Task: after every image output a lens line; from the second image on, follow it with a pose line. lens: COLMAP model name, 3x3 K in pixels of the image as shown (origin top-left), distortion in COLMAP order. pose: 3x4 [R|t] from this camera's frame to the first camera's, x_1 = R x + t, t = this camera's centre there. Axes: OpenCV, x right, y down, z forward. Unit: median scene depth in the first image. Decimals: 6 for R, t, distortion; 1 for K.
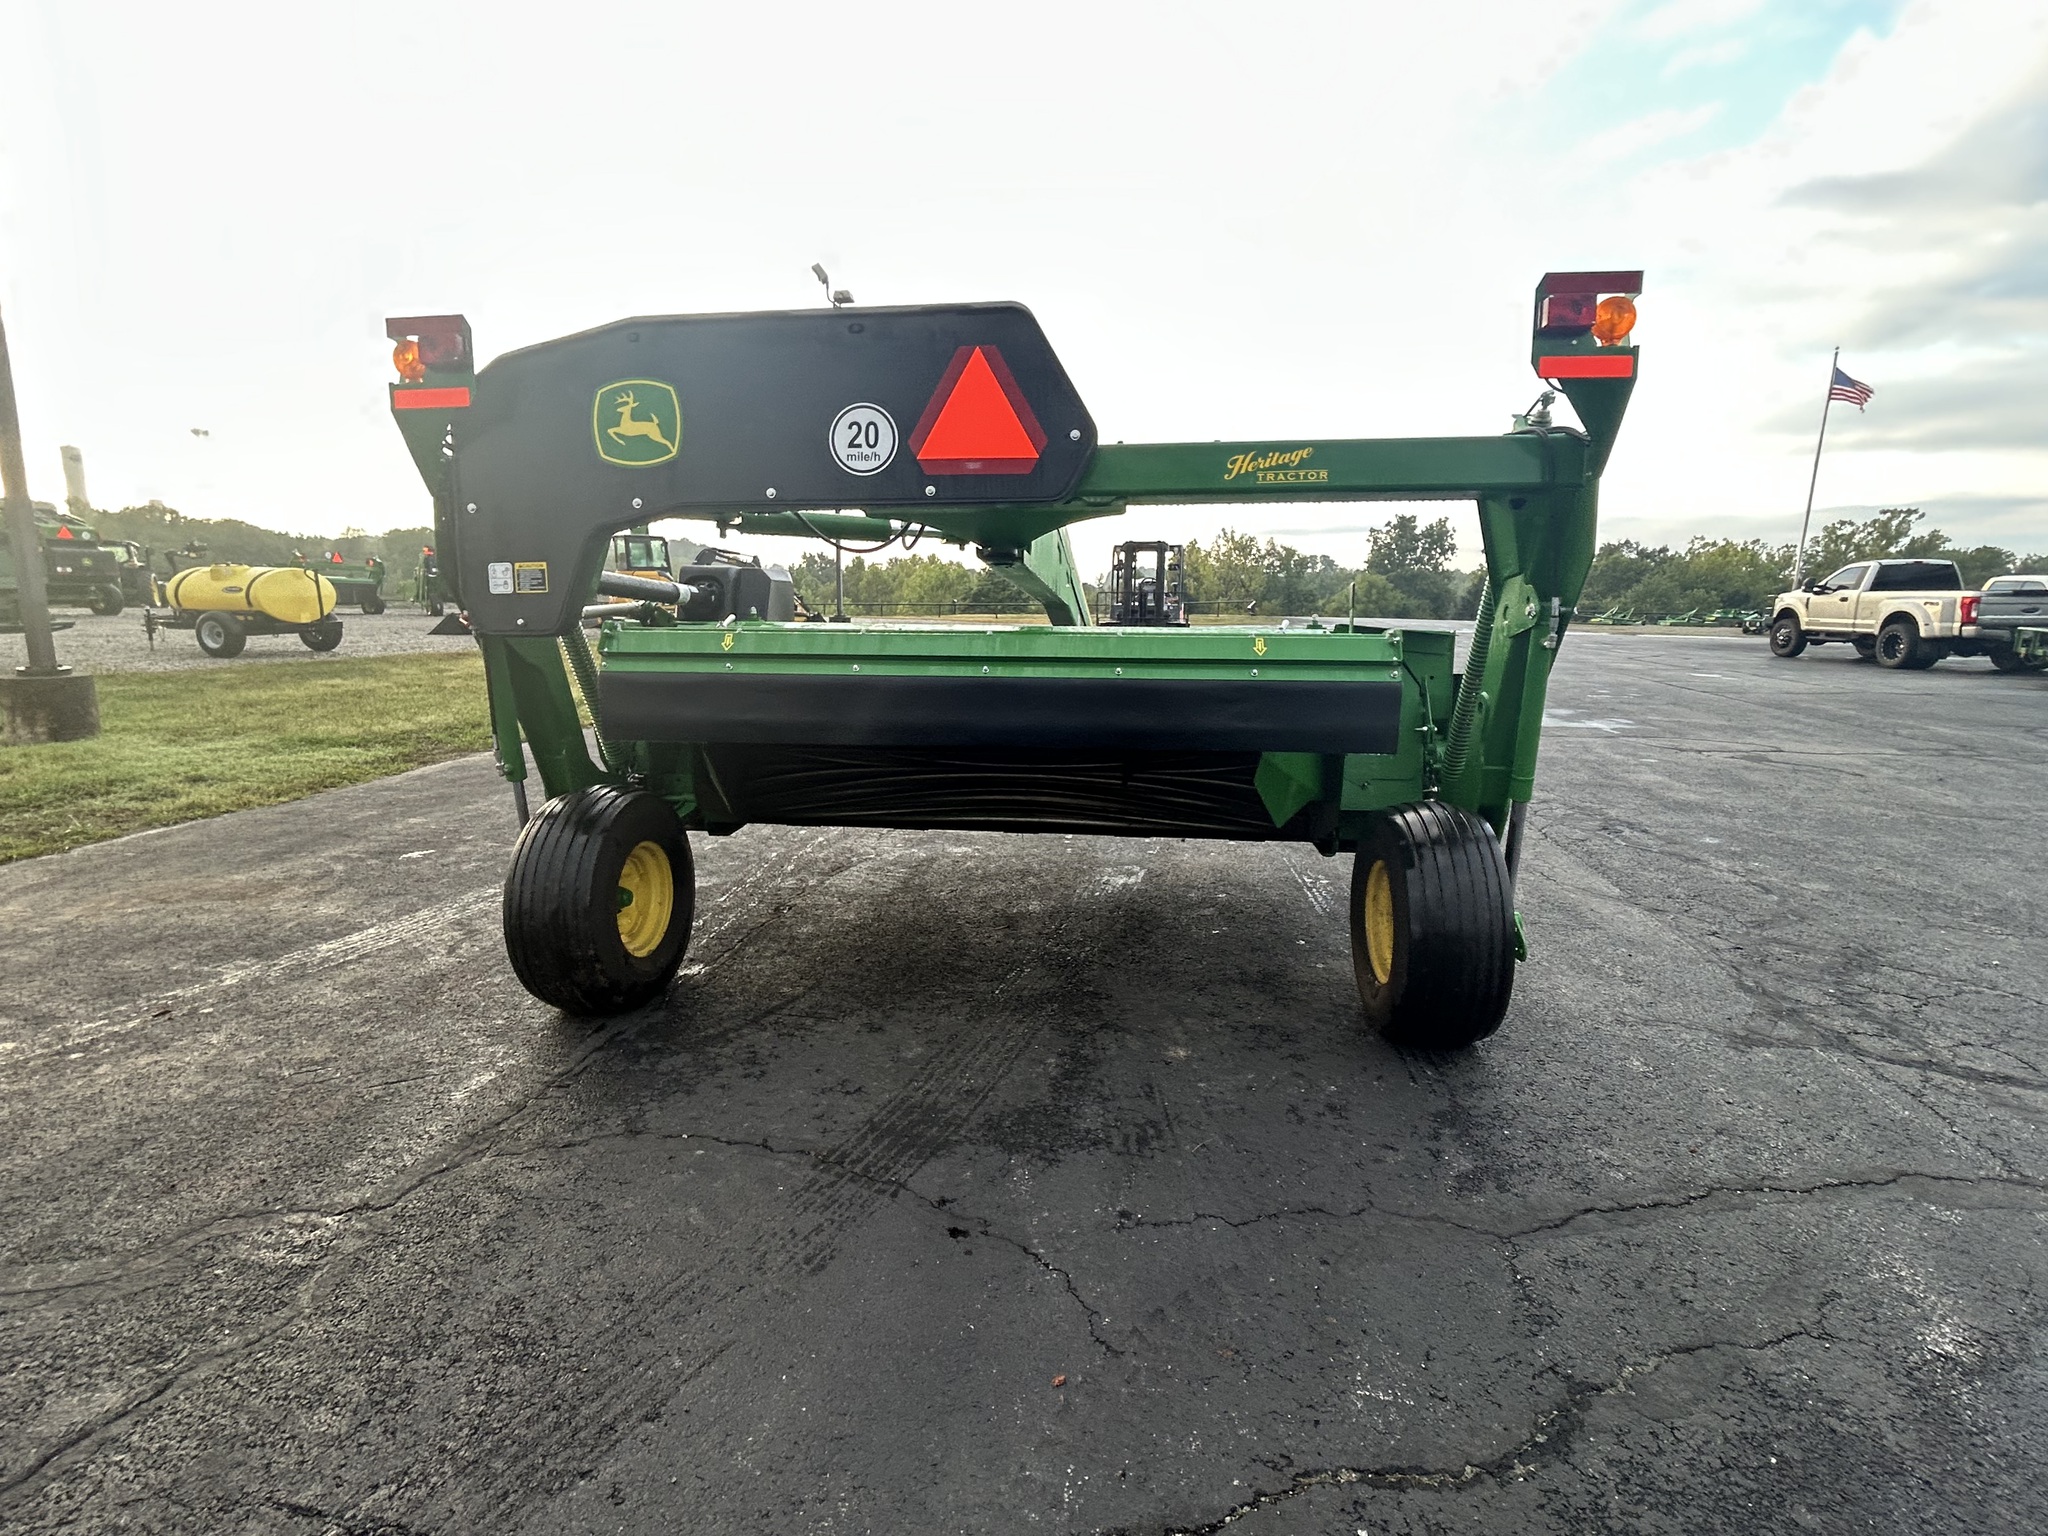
lens RADIAL K [[963.5, 0, 1024.6], [0, 963.5, 766.0], [0, 0, 1]] dist [-0.001898, 0.001225]
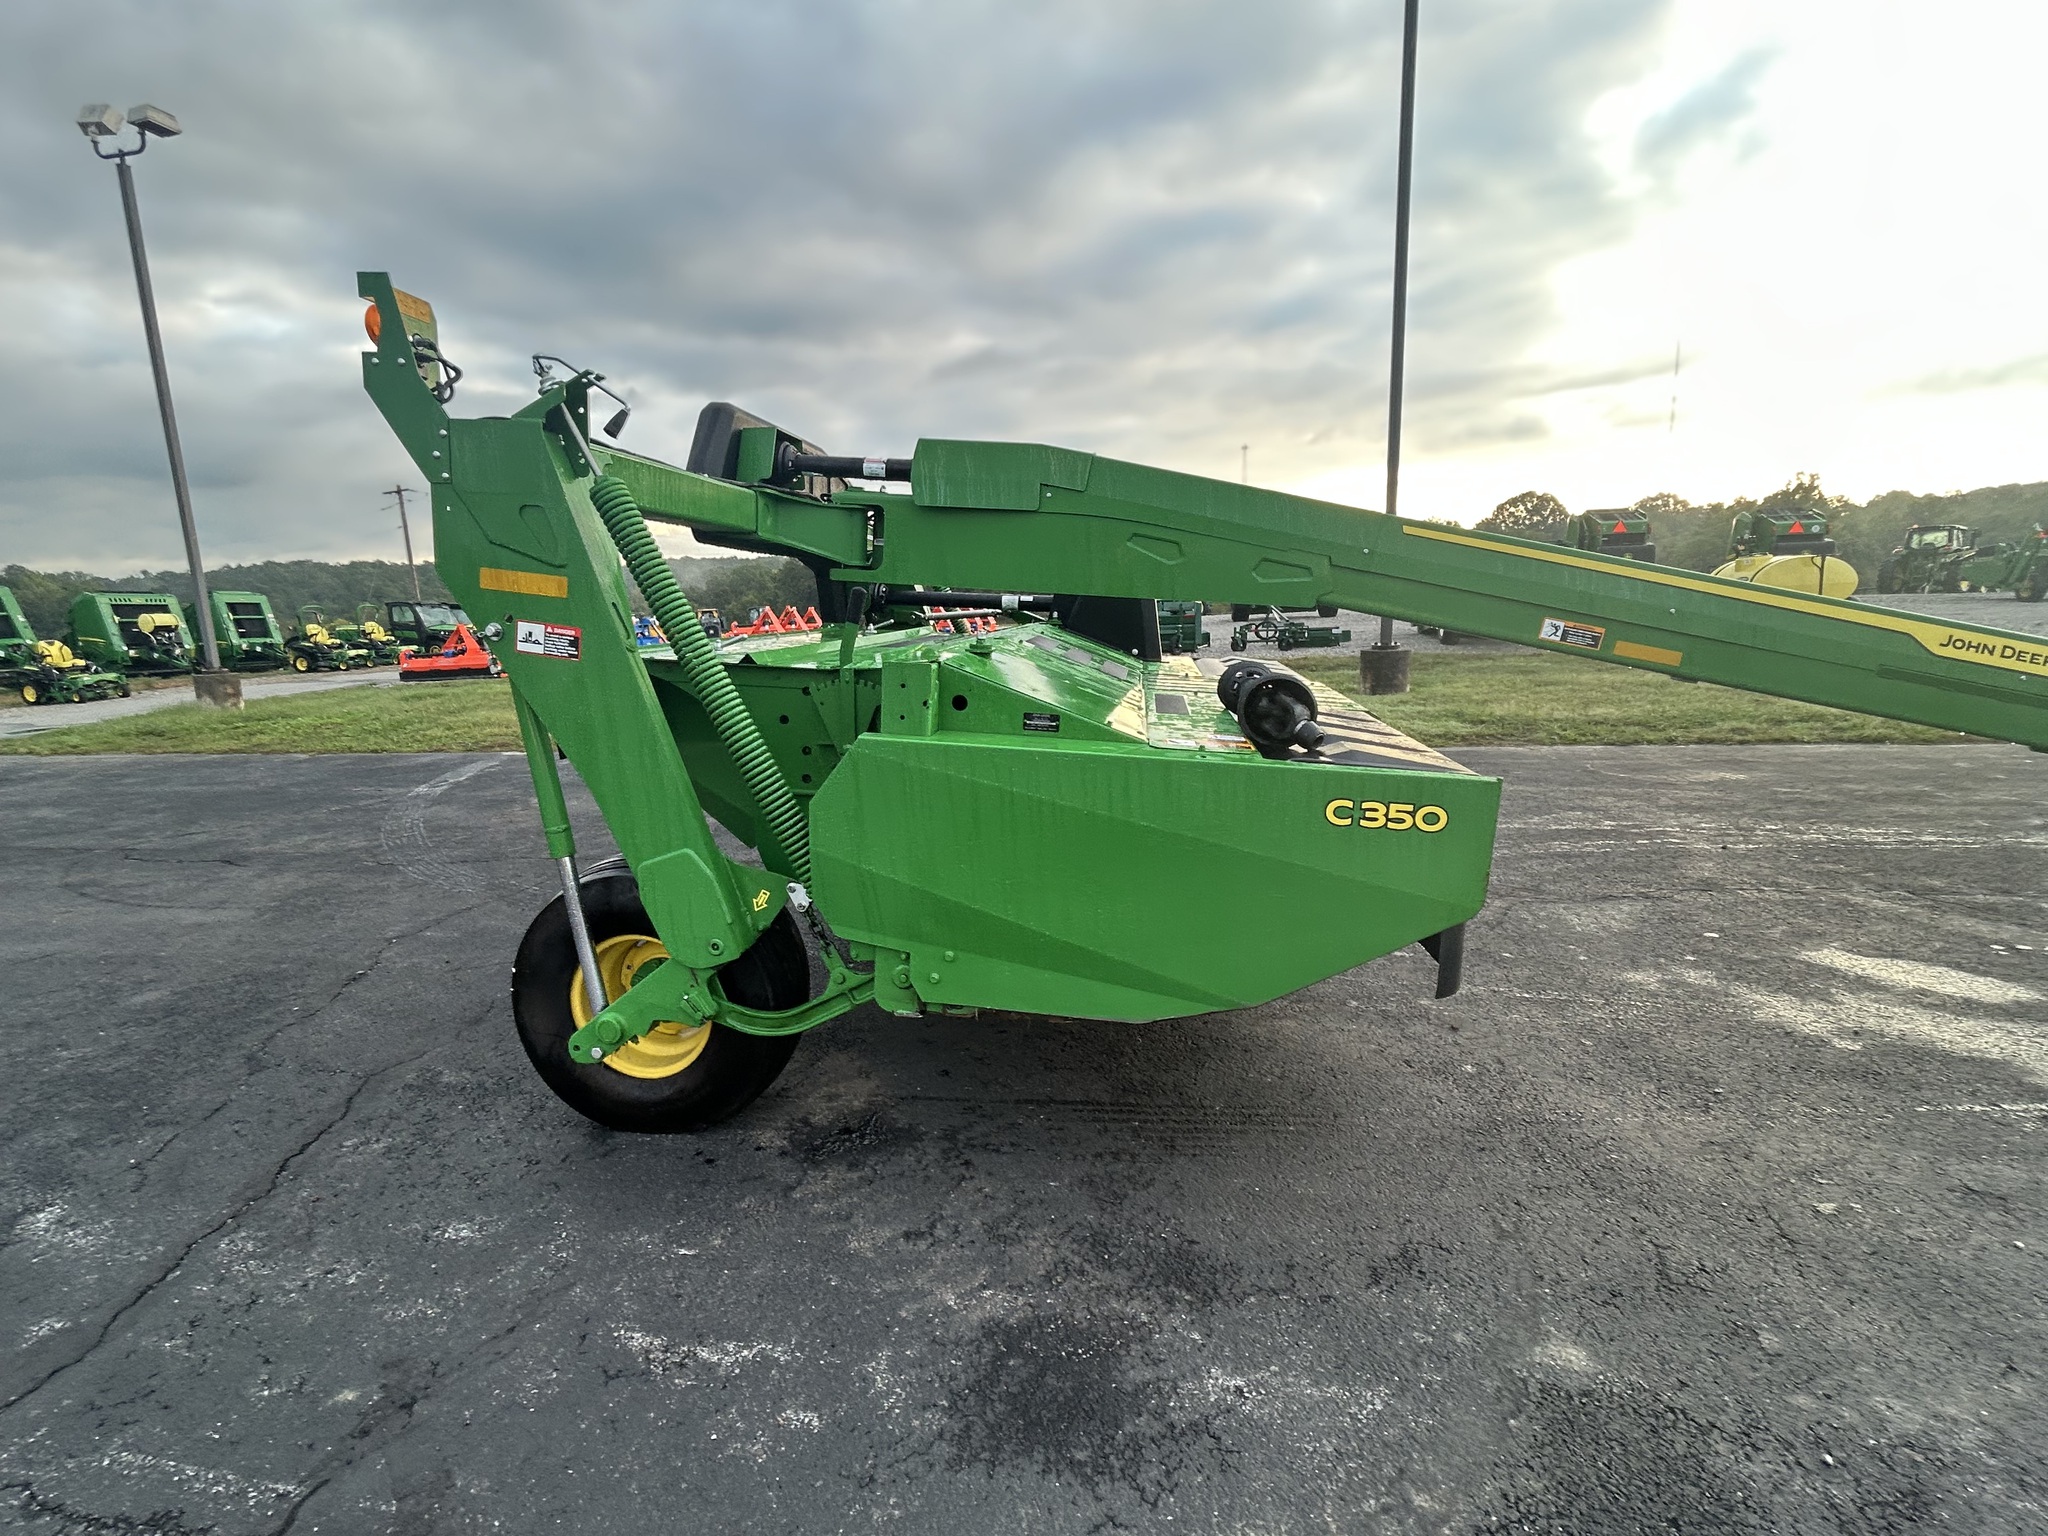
lens RADIAL K [[962.4, 0, 1024.1], [0, 962.4, 763.5], [0, 0, 1]] dist [-0.002993, 0.001551]
pose [[-0.026930, 0.162982, -0.986261, 0.878112], [-0.148105, 0.975080, 0.165178, -0.161195], [0.988605, 0.150518, -0.002120, 0.926155]]
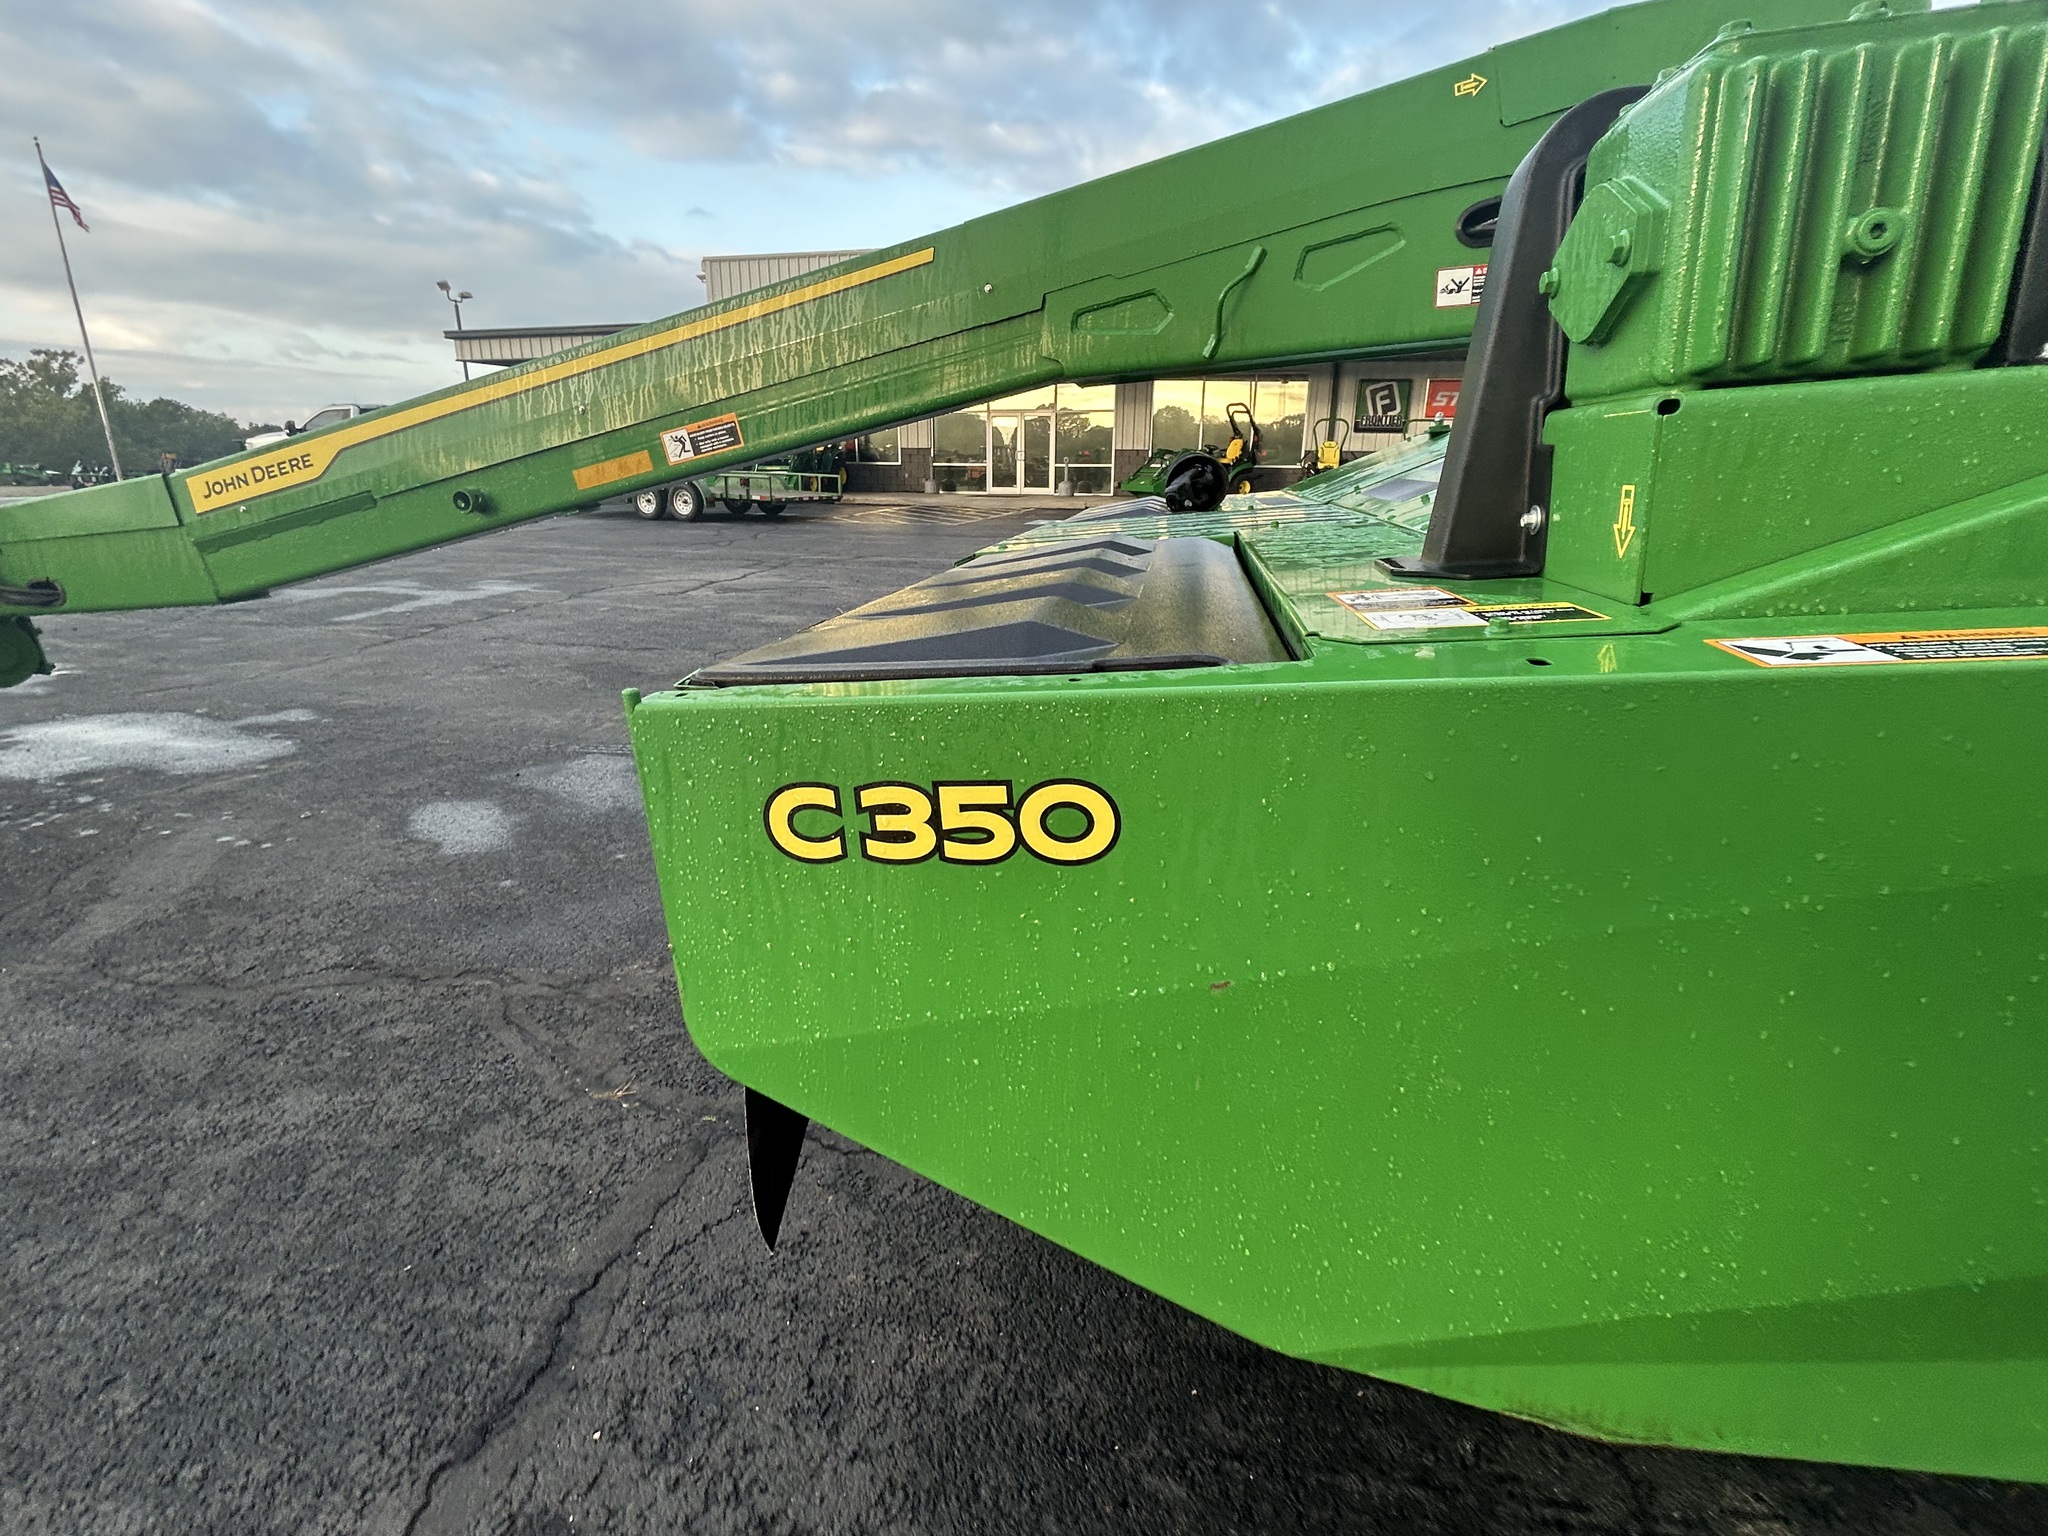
lens RADIAL K [[959.7, 0, 1024.0], [0, 959.7, 768.0], [0, 0, 1]] dist [0.001735, 0.001907]
pose [[0.067707, -0.314130, 0.946963, -0.508951], [0.175963, 0.938022, 0.298583, -0.158731], [-0.982066, 0.146414, 0.118786, 1.141537]]
